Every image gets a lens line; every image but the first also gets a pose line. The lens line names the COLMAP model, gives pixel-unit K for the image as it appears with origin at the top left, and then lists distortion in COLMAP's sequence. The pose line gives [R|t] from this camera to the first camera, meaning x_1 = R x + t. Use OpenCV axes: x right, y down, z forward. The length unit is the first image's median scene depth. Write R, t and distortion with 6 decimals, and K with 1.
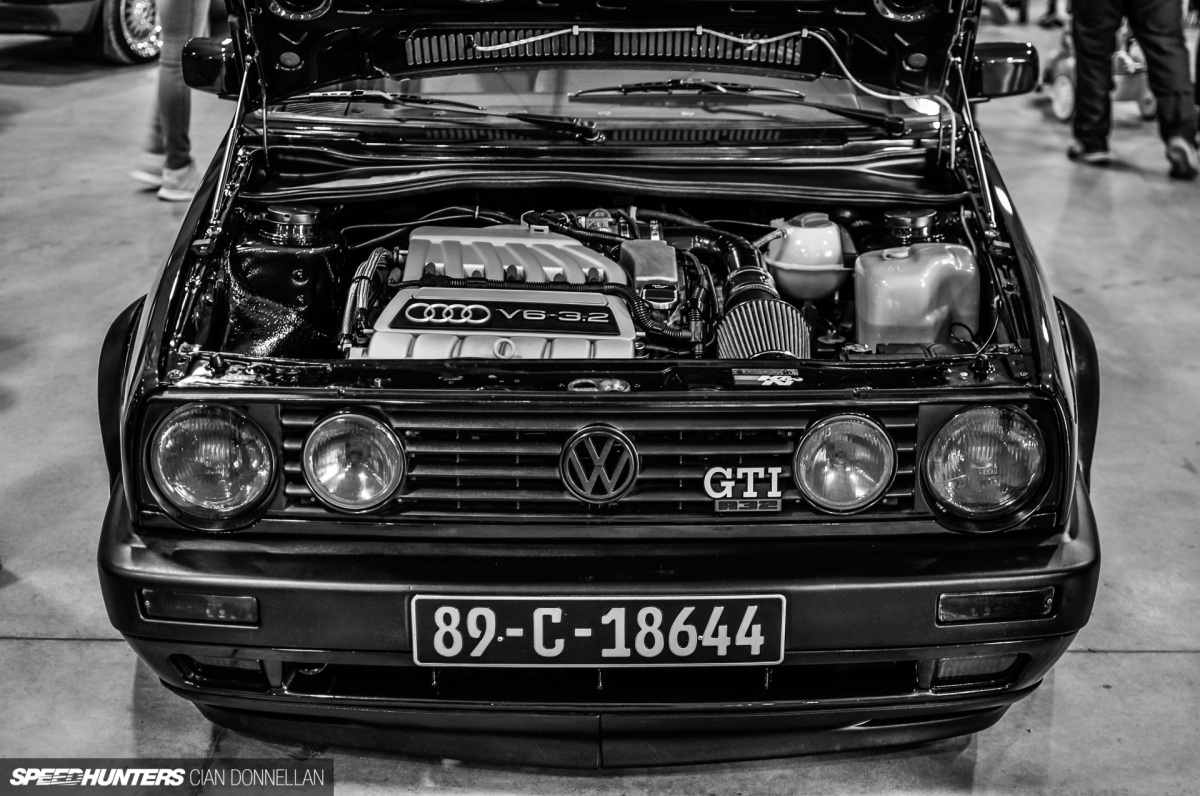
lens RADIAL K [[1803.2, 0, 599.7], [0, 1803.2, 398.5], [0, 0, 1]] dist [-0.192771, 0.000000]
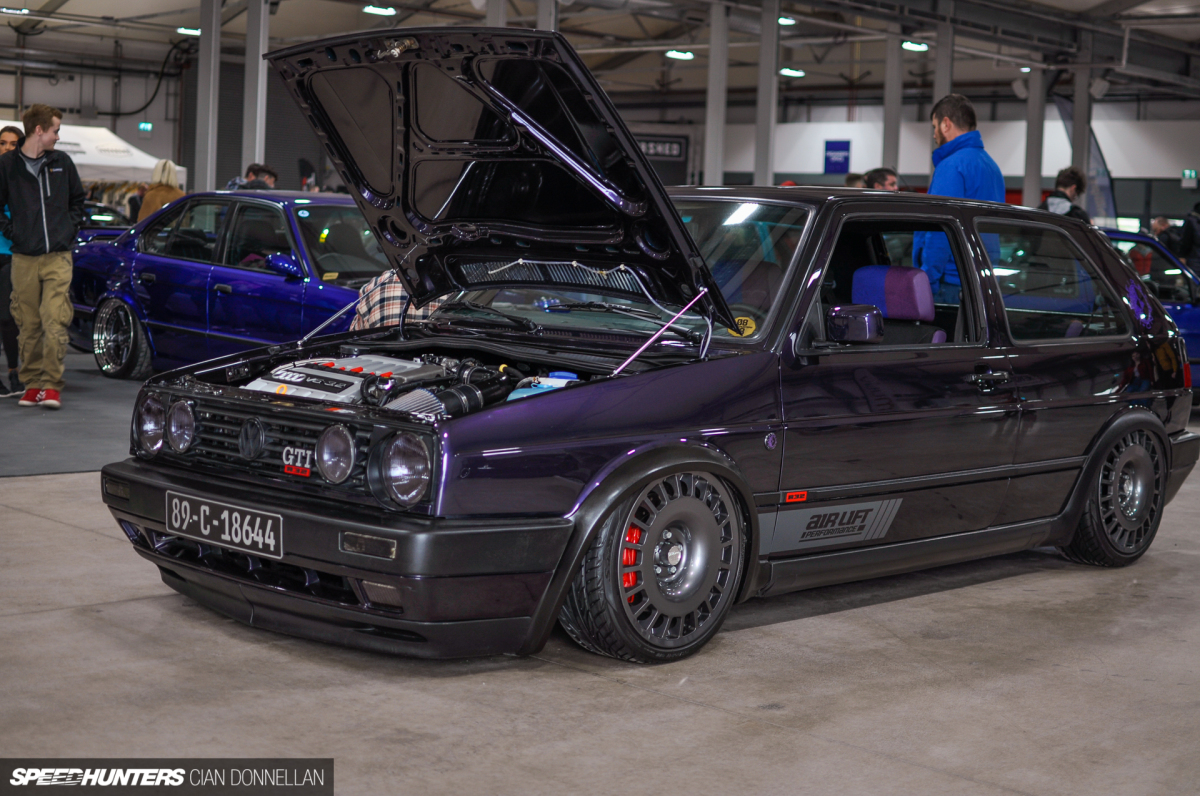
lens RADIAL K [[1803.2, 0, 599.9], [0, 1803.2, 397.3], [0, 0, 1]] dist [-0.192771, 0.000000]
pose [[0.690098, 0.062584, -0.721005, 1.581402], [-0.255798, 0.953042, -0.162109, 0.203319], [0.677002, 0.296302, 0.673701, -0.012827]]
